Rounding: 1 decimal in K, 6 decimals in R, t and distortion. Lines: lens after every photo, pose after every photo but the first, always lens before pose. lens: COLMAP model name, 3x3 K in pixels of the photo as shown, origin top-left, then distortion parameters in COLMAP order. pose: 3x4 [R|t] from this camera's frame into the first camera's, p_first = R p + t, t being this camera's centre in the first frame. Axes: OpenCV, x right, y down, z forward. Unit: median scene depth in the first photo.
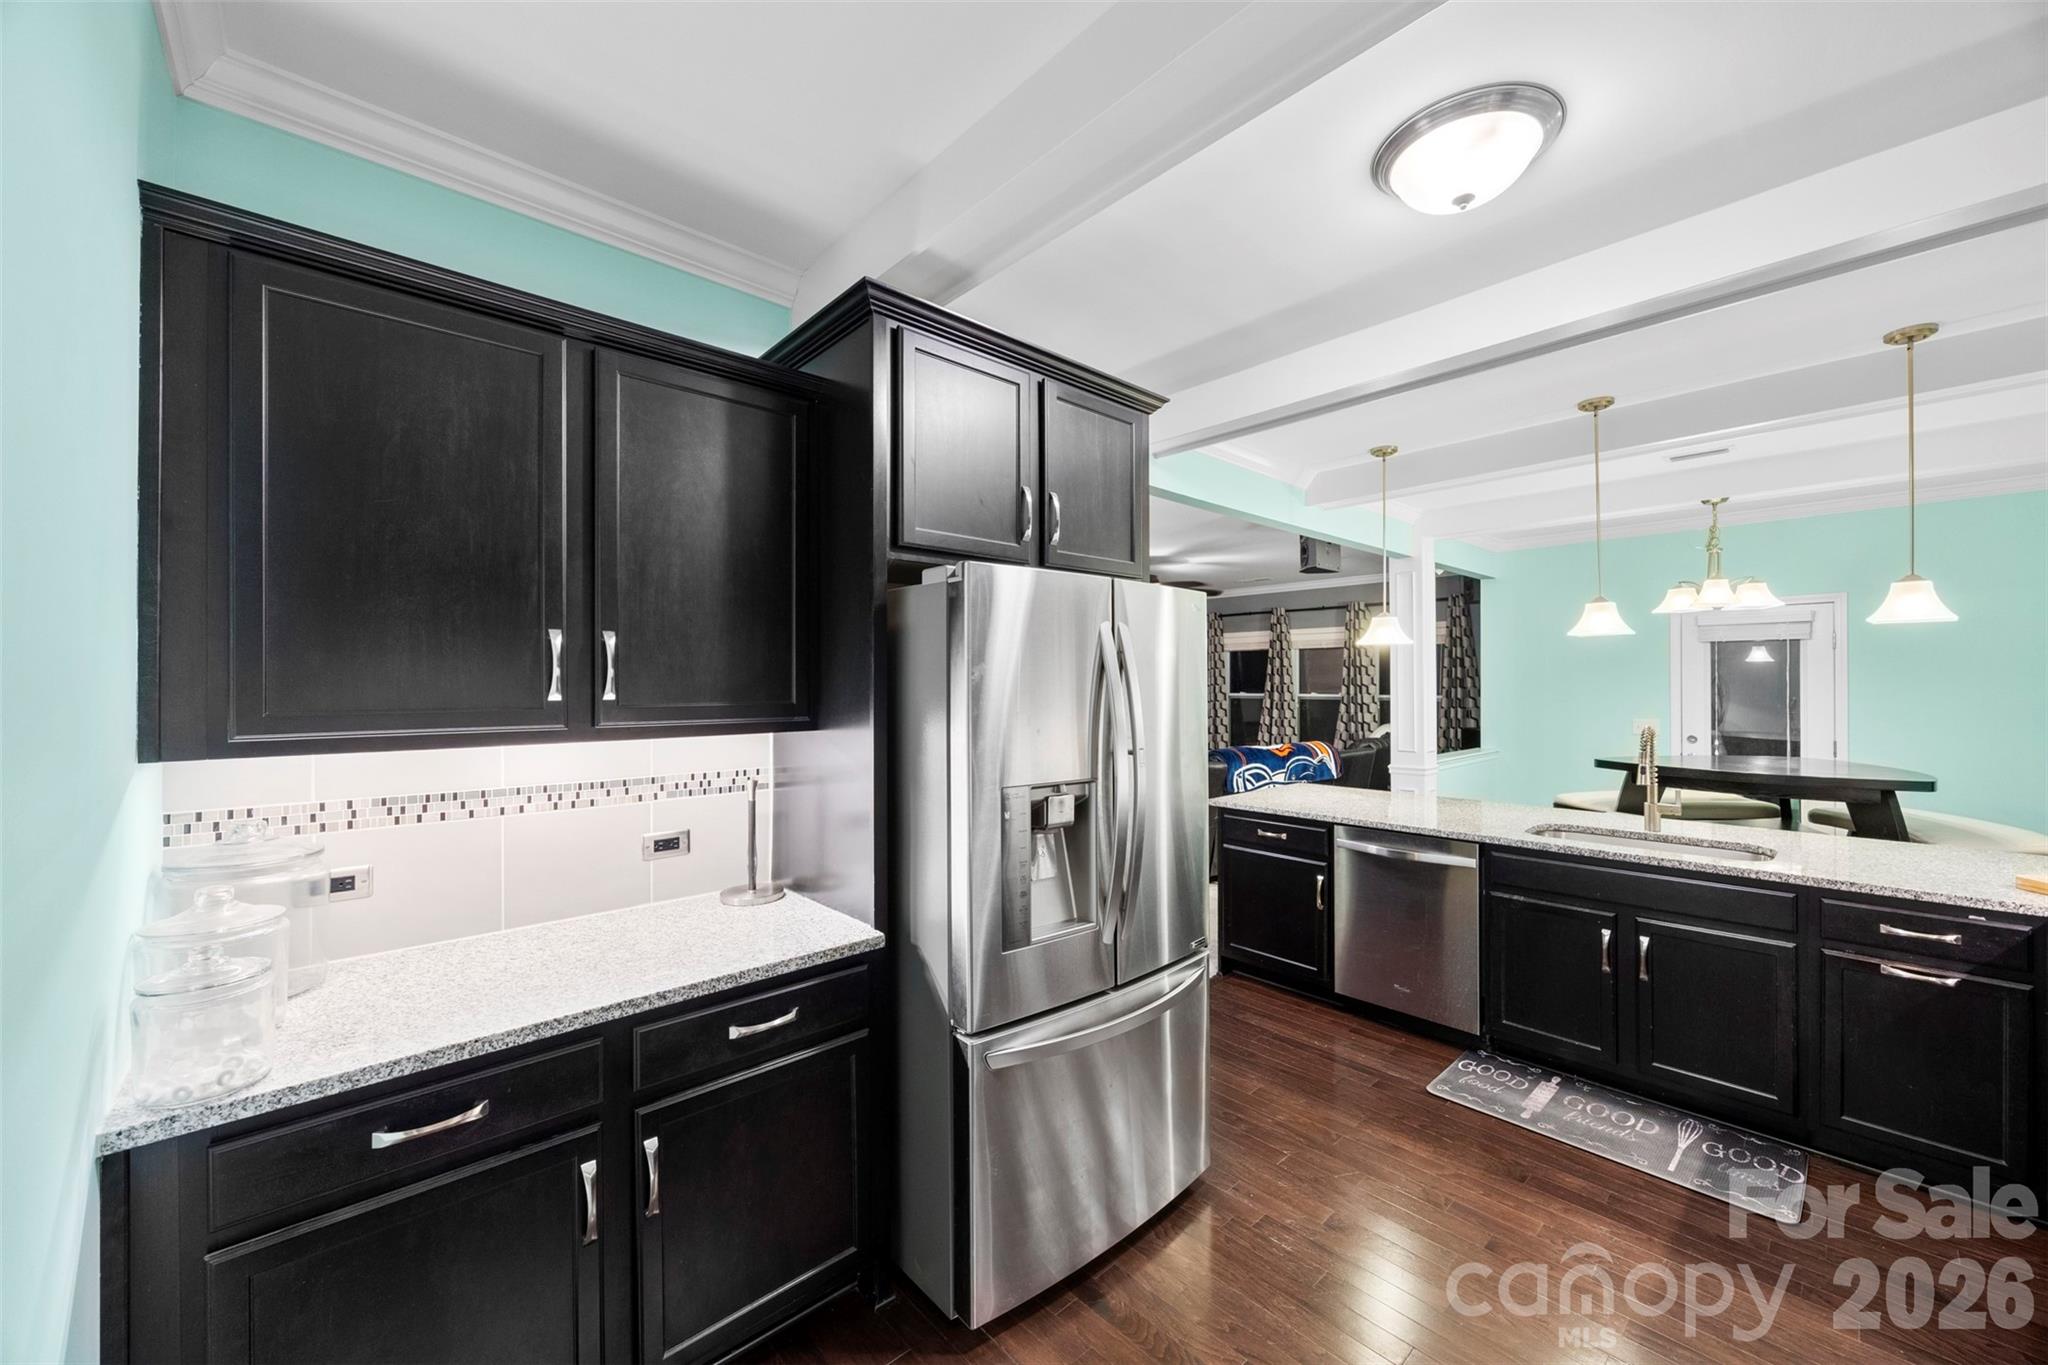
lens RADIAL K [[766.7, 0, 1027.2], [0, 766.7, 683.5], [0, 0, 1]] dist [-0.000950, -0.000569]
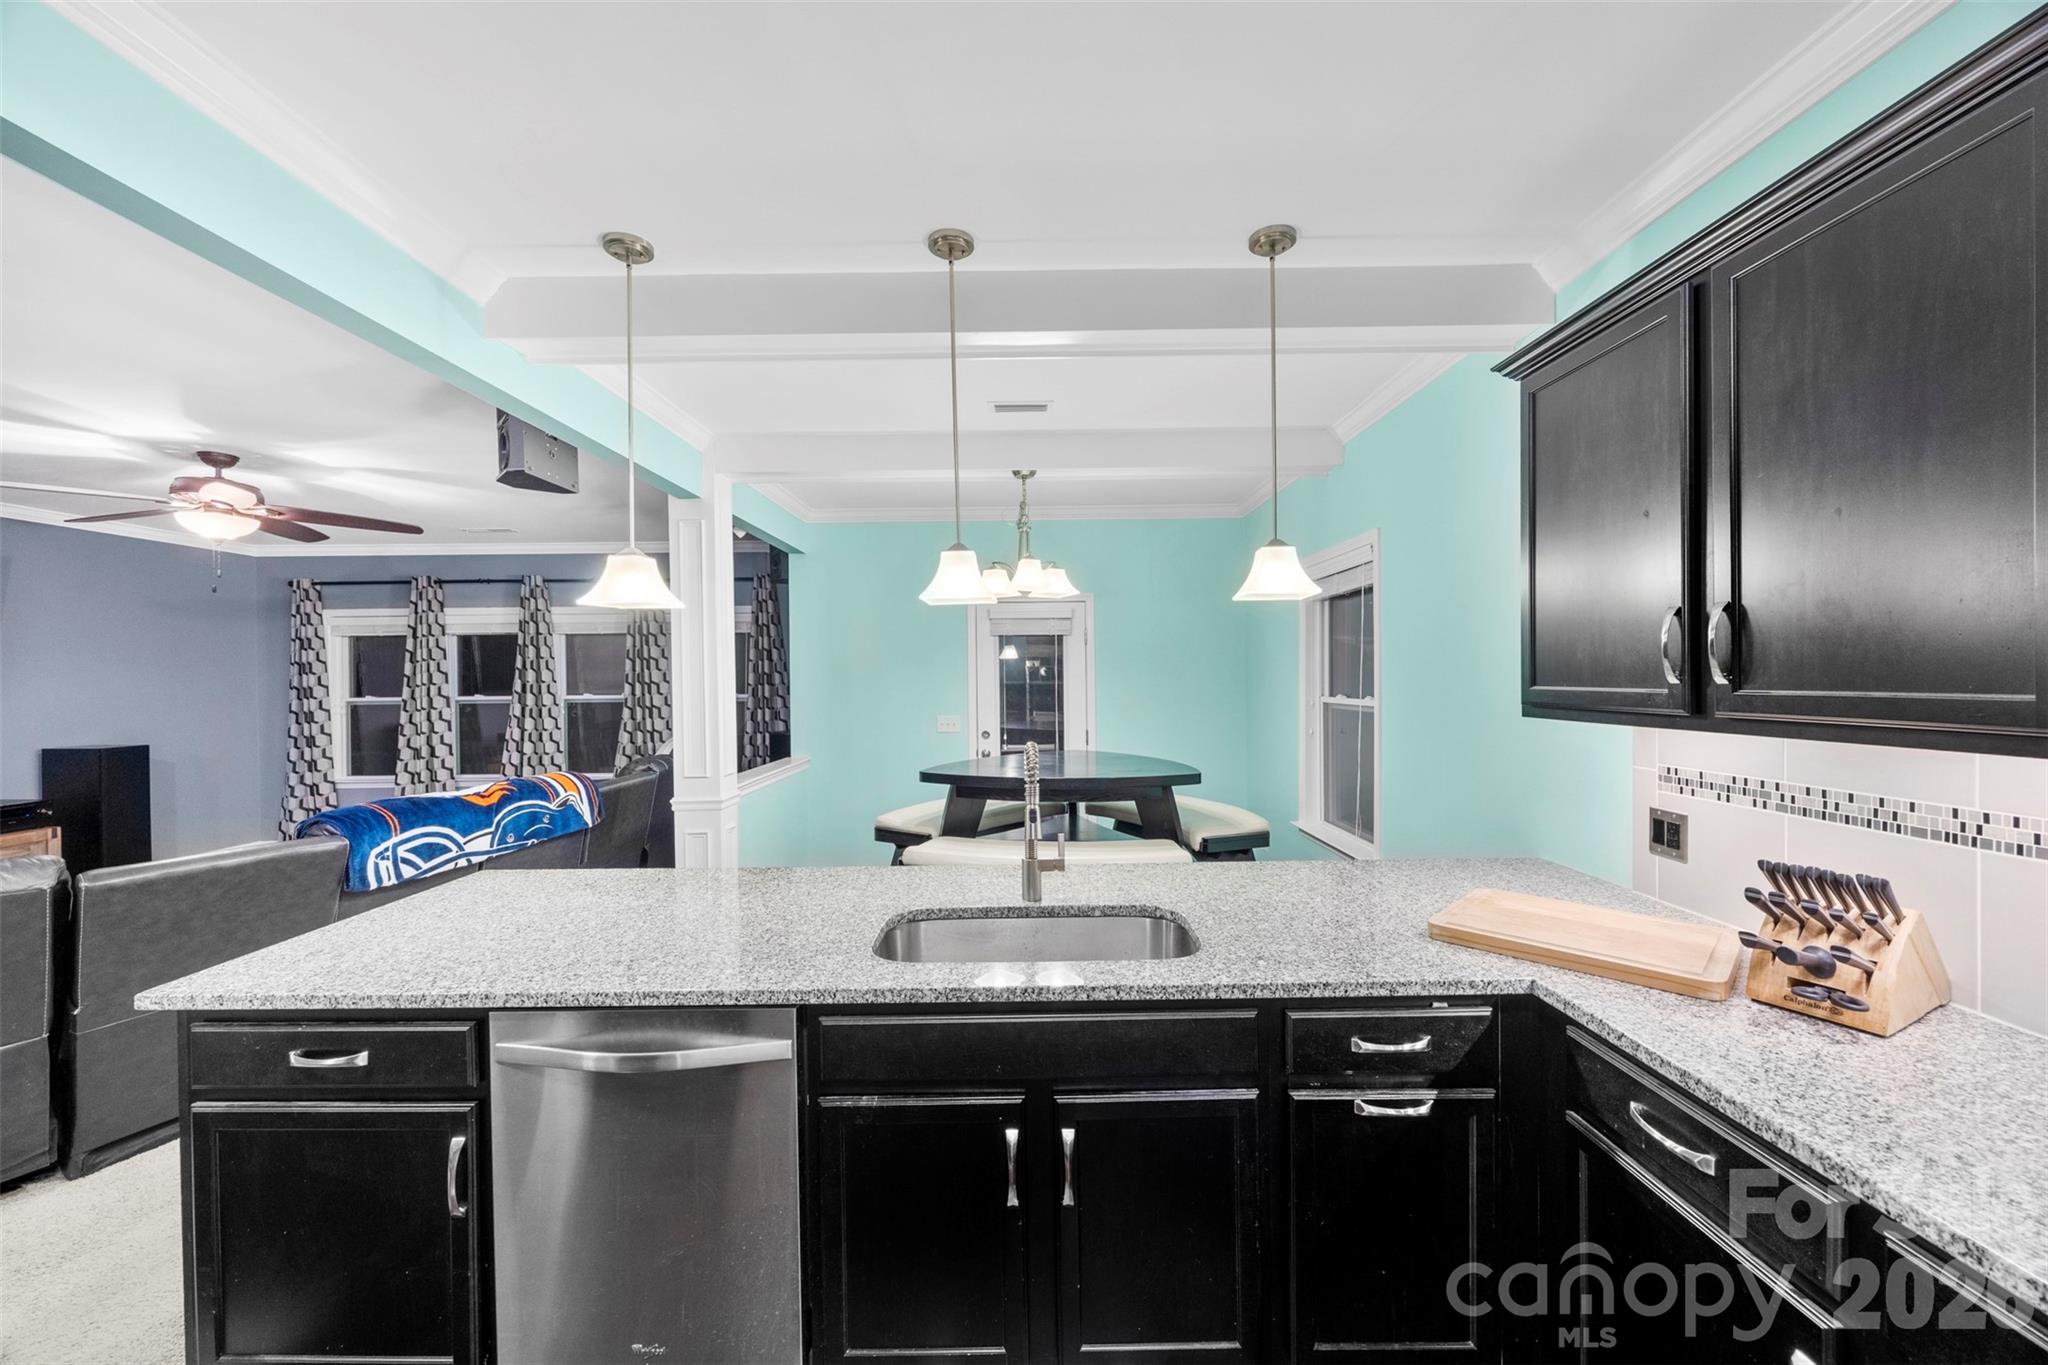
lens RADIAL K [[766.7, 0, 1027.2], [0, 766.7, 683.5], [0, 0, 1]] dist [-0.000950, -0.000569]
pose [[0.669386, -0.010298, 0.742844, 0.139861], [0.008218, 0.999945, 0.006457, 0.001115], [-0.742870, 0.001783, 0.669434, 0.241005]]
